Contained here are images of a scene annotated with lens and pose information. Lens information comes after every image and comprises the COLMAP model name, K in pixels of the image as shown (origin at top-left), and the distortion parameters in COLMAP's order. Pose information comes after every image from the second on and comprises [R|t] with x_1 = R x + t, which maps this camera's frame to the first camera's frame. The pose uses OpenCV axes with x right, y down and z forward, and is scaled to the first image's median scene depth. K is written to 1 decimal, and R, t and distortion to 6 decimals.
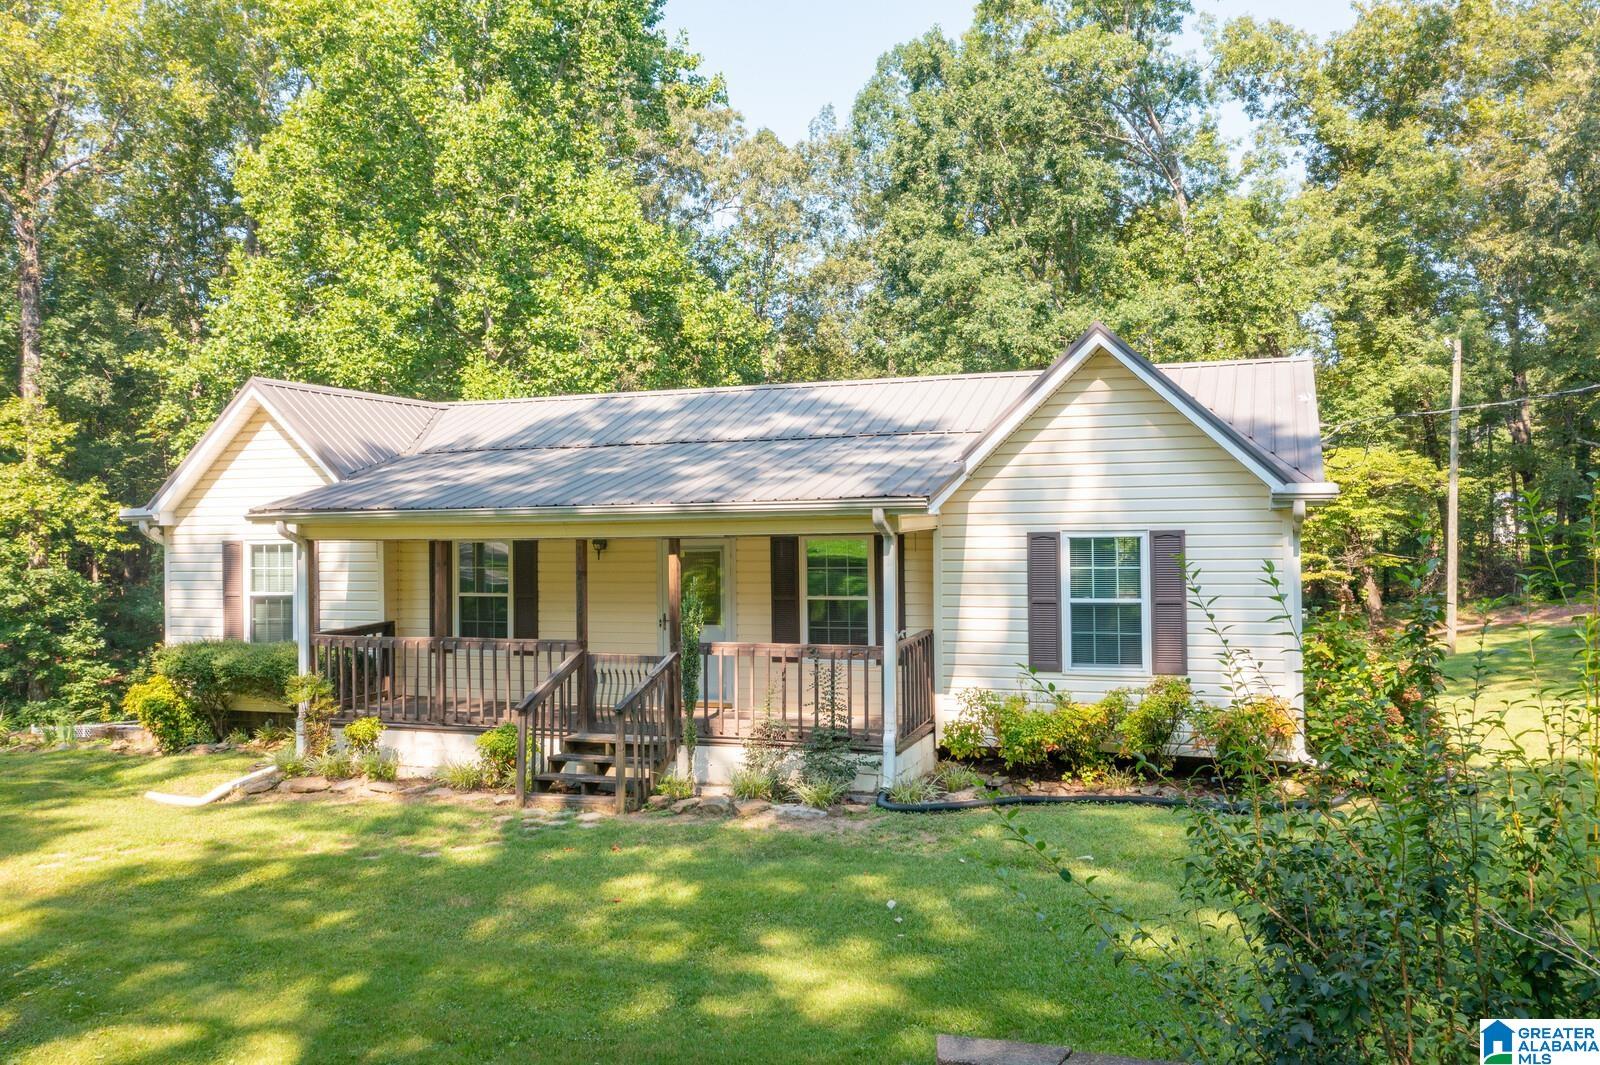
lens RADIAL K [[1283.3, 0, 814.8], [0, 1283.3, 535.1], [0, 0, 1]] dist [-0.006806, 0.008114]
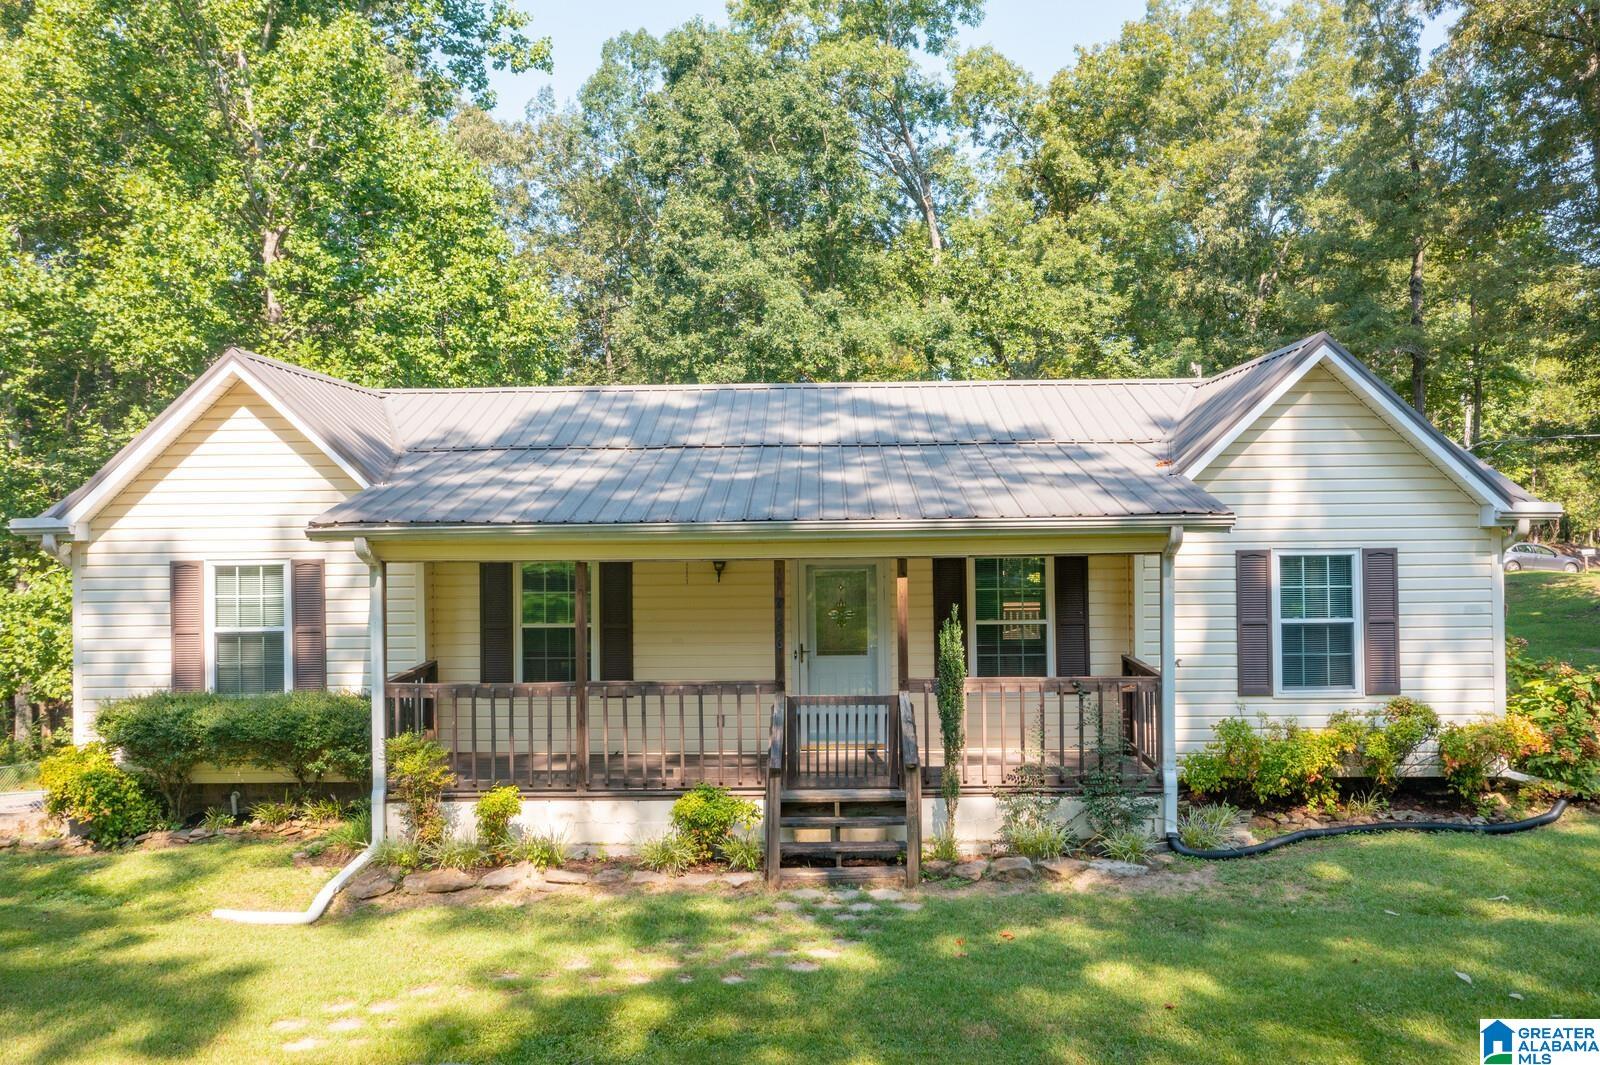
lens RADIAL K [[1283.3, 0, 800.9], [0, 1283.3, 529.7], [0, 0, 1]] dist [-0.006806, 0.008114]
pose [[0.947230, 0.001806, 0.320550, -0.344533], [0.000896, 0.999965, -0.008281, -0.007434], [-0.320553, 0.008131, 0.947196, 0.156865]]
